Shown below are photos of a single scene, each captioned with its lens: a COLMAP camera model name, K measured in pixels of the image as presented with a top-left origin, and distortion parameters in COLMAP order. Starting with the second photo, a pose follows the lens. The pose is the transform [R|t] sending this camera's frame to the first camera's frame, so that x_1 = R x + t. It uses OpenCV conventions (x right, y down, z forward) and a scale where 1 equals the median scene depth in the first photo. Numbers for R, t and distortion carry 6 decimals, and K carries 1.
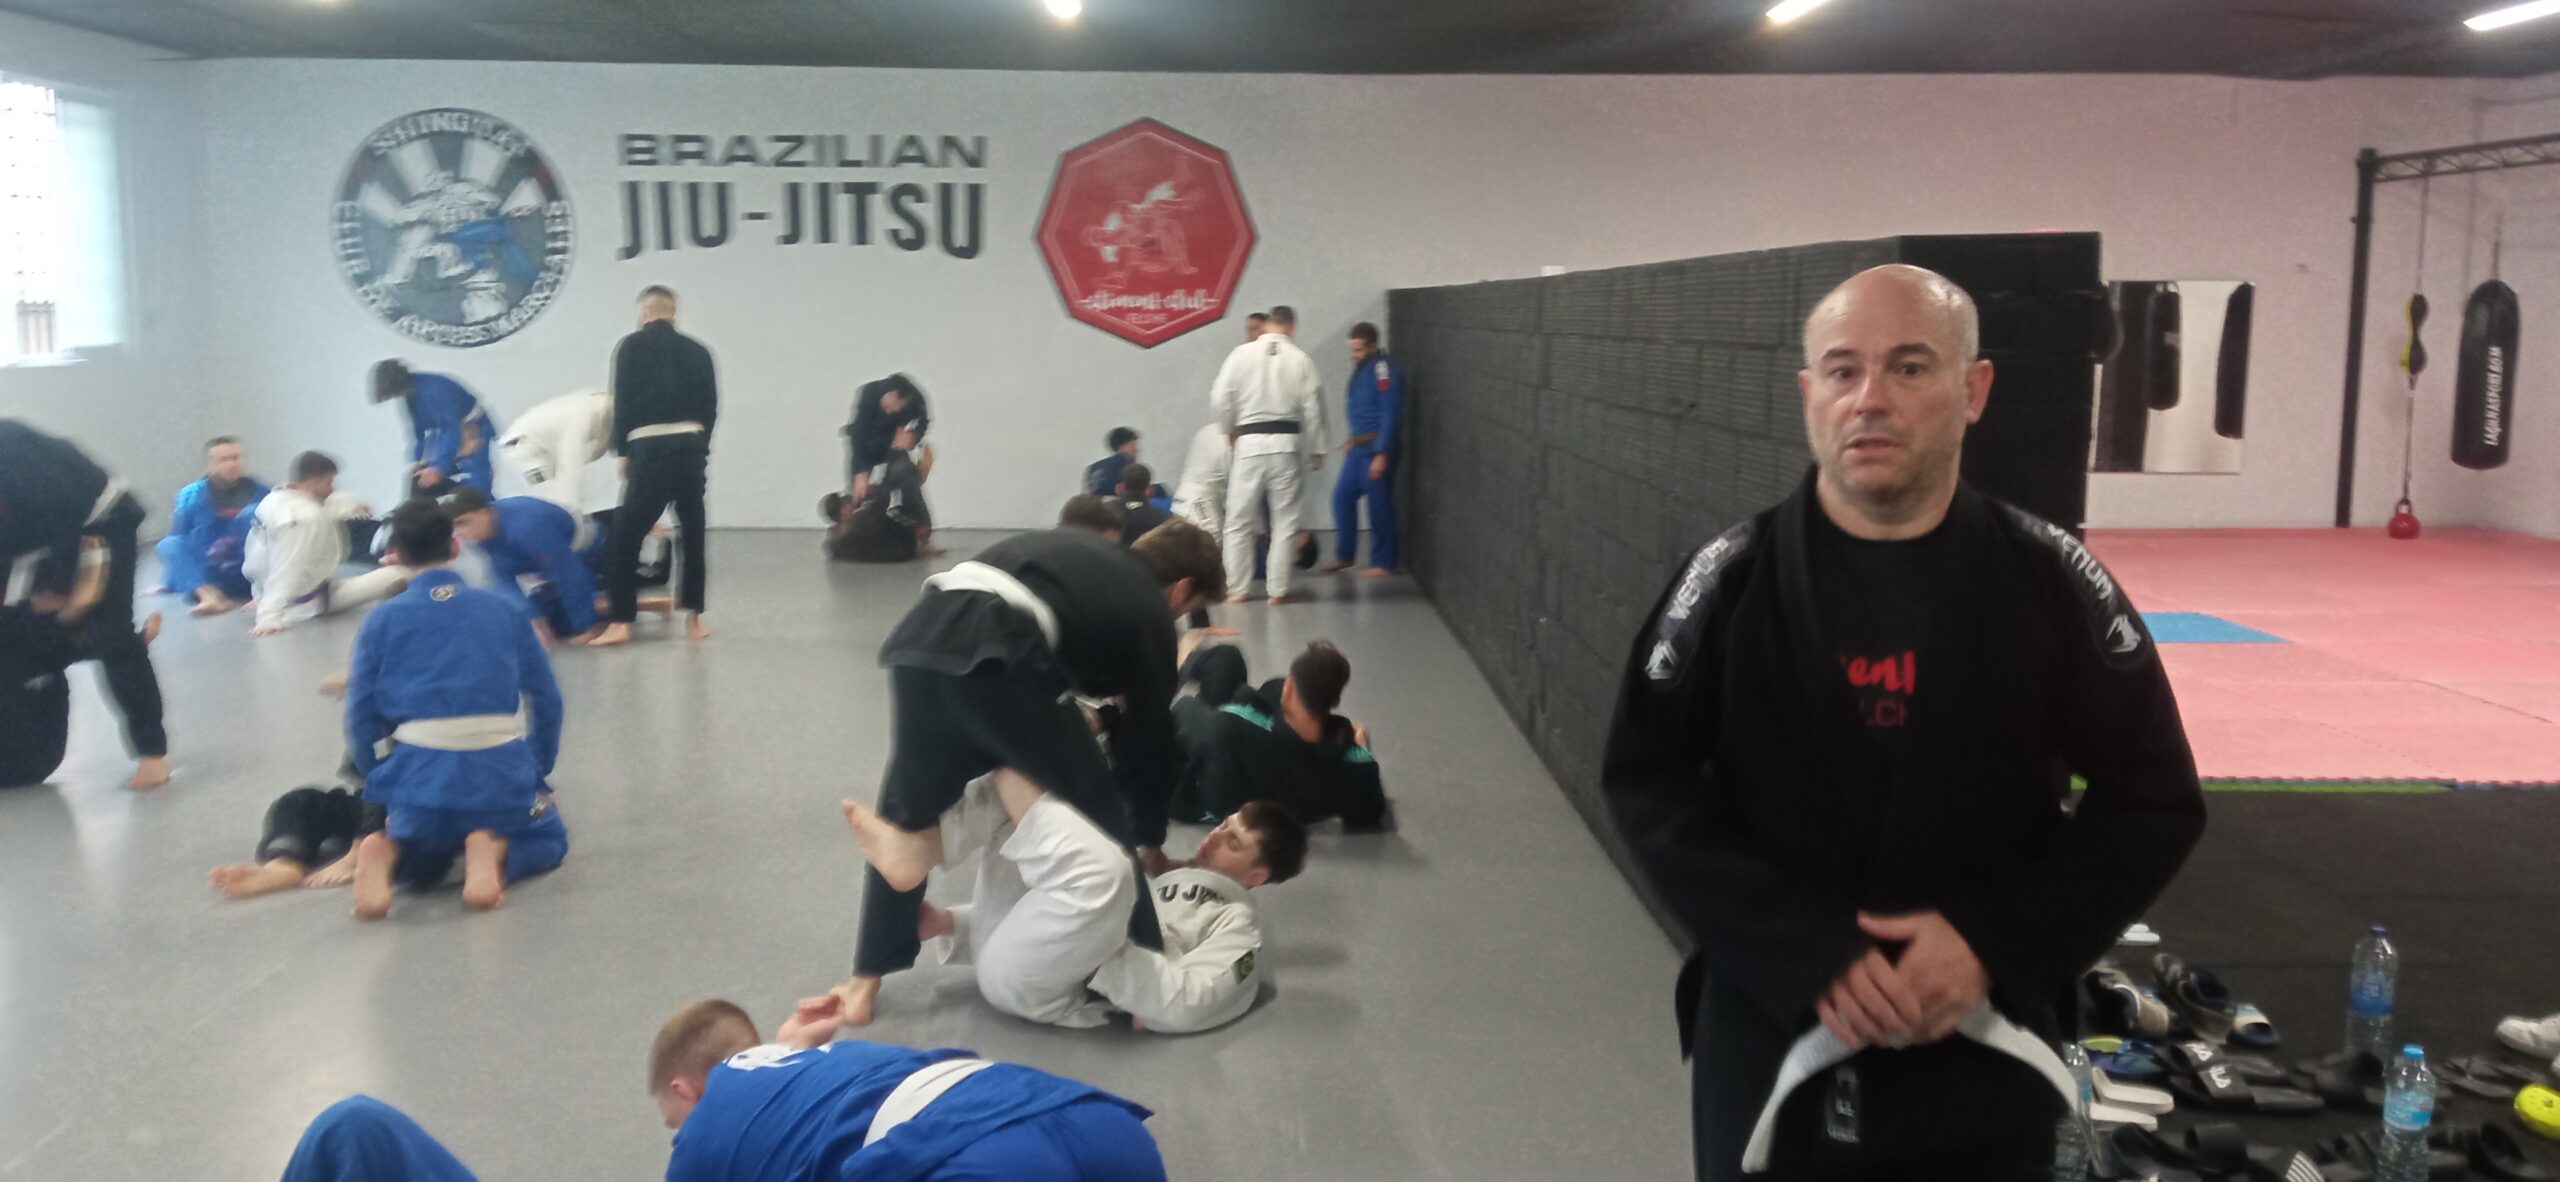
lens RADIAL K [[2052.5, 0, 1280.0], [0, 2052.5, 591.0], [0, 0, 1]] dist [0.118827, -0.204074]
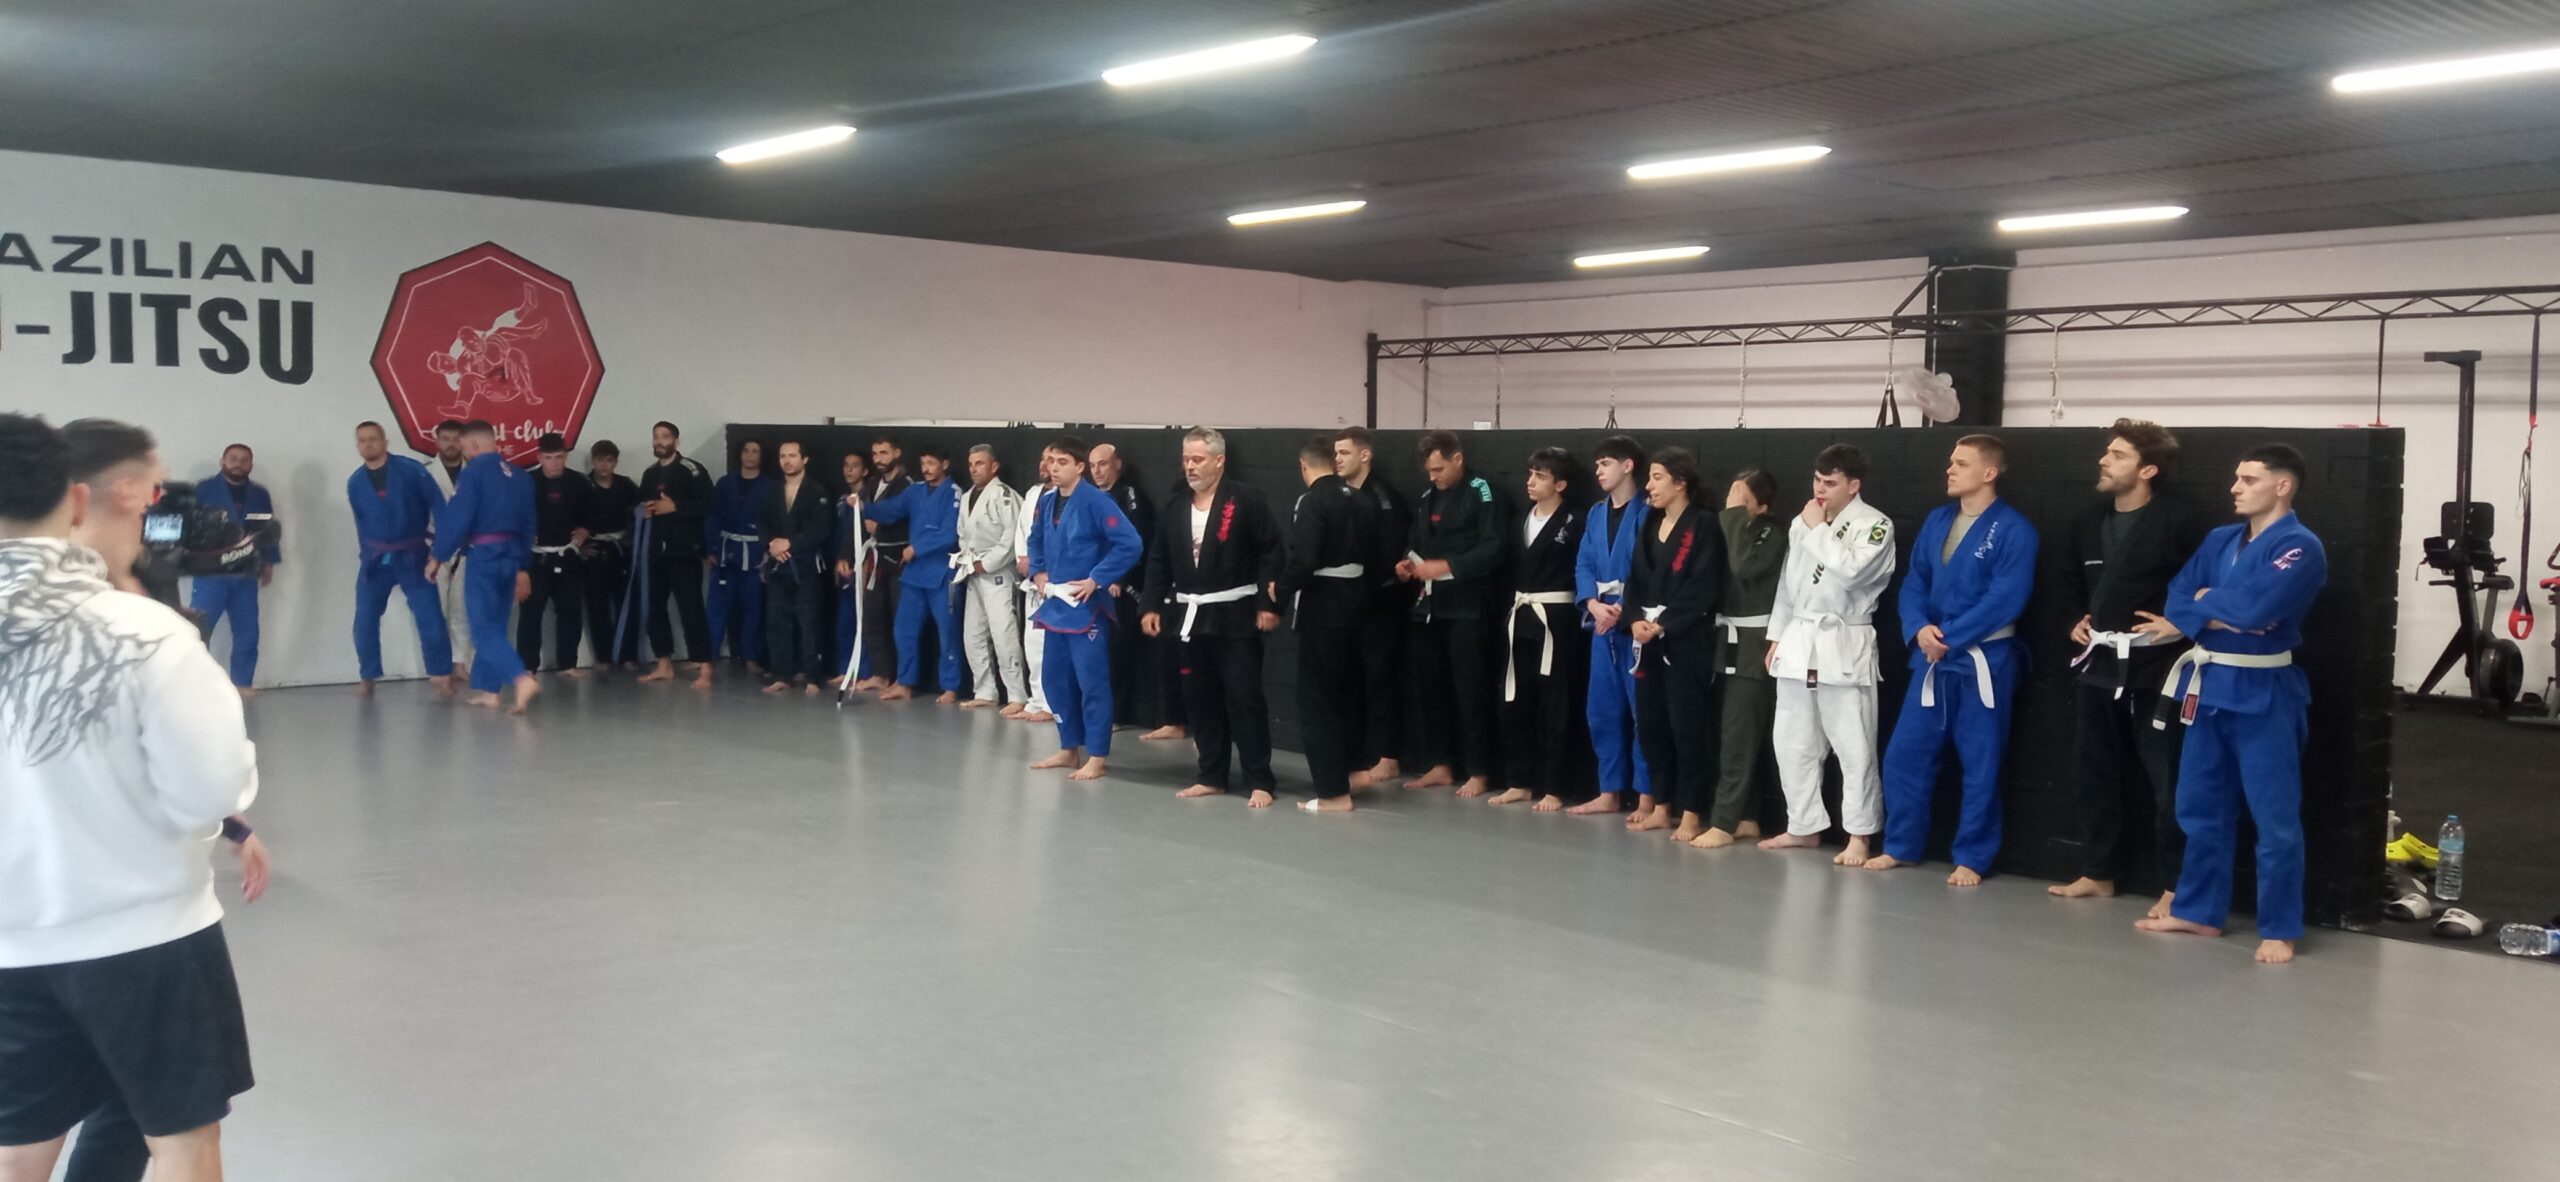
lens RADIAL K [[2052.5, 0, 1280.0], [0, 2052.5, 591.0], [0, 0, 1]] dist [0.118827, -0.204074]
pose [[0.738169, -0.043929, 0.673184, -0.452683], [0.082927, 0.996218, -0.025924, -0.012956], [-0.669499, 0.074962, 0.739020, 0.054084]]
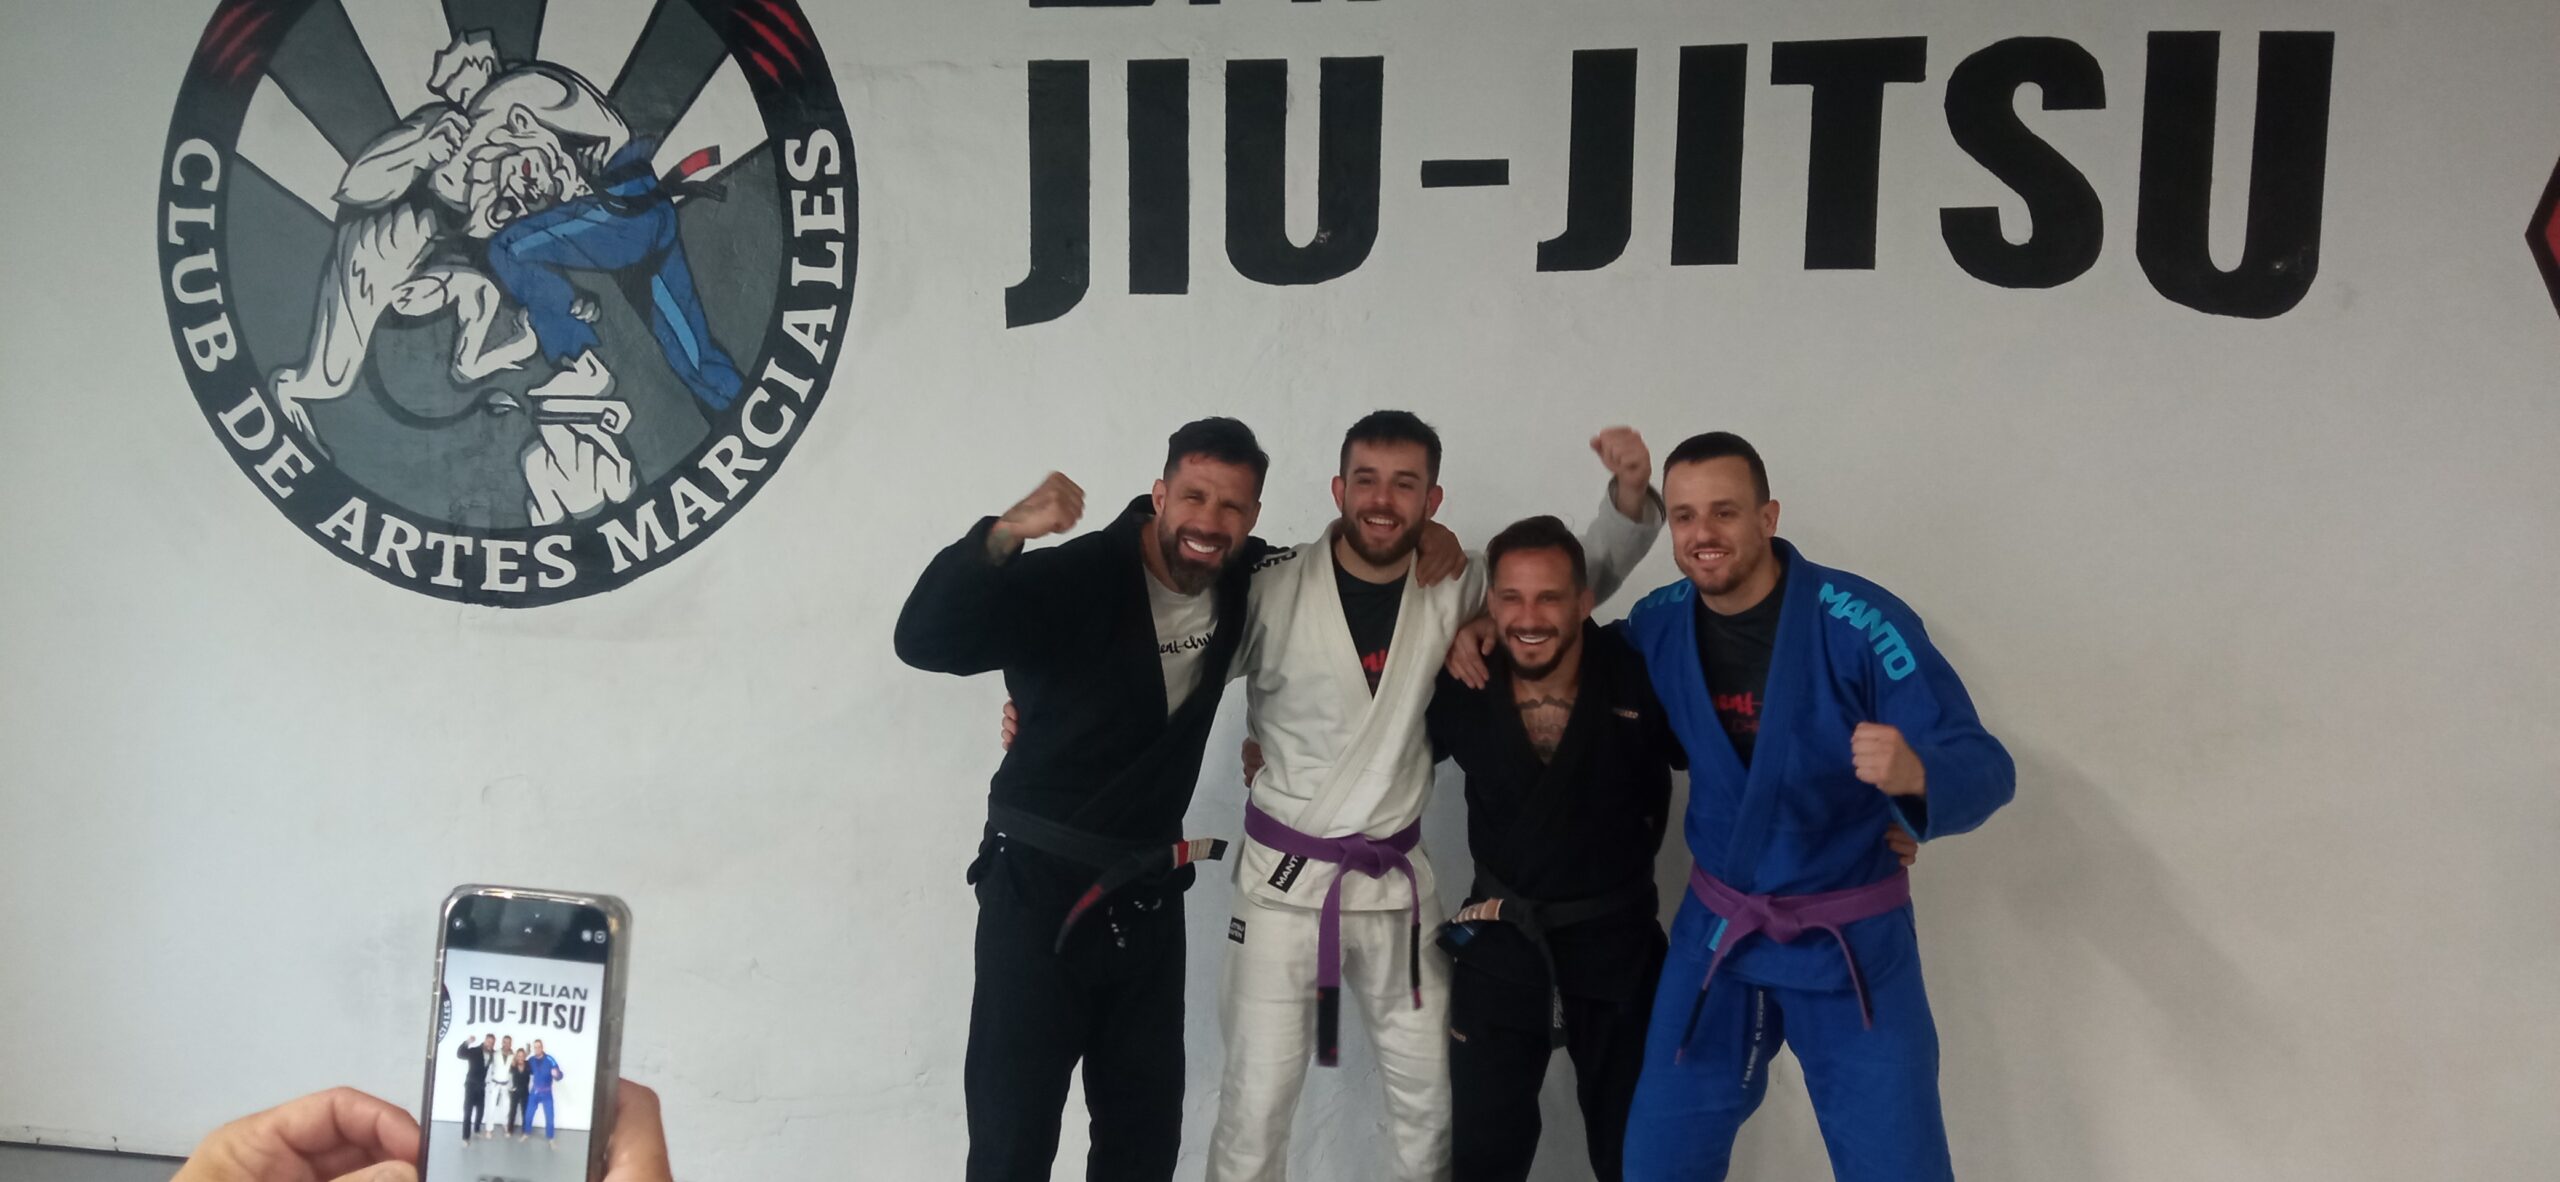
lens RADIAL K [[2102.0, 0, 1256.9], [0, 2102.0, 589.7], [0, 0, 1]] dist [0.150214, -0.317574]
pose [[0.976572, 0.028732, -0.213266, -0.217570], [-0.046561, 0.995782, -0.079054, -0.099992], [0.210095, 0.087132, 0.973791, 0.718332]]
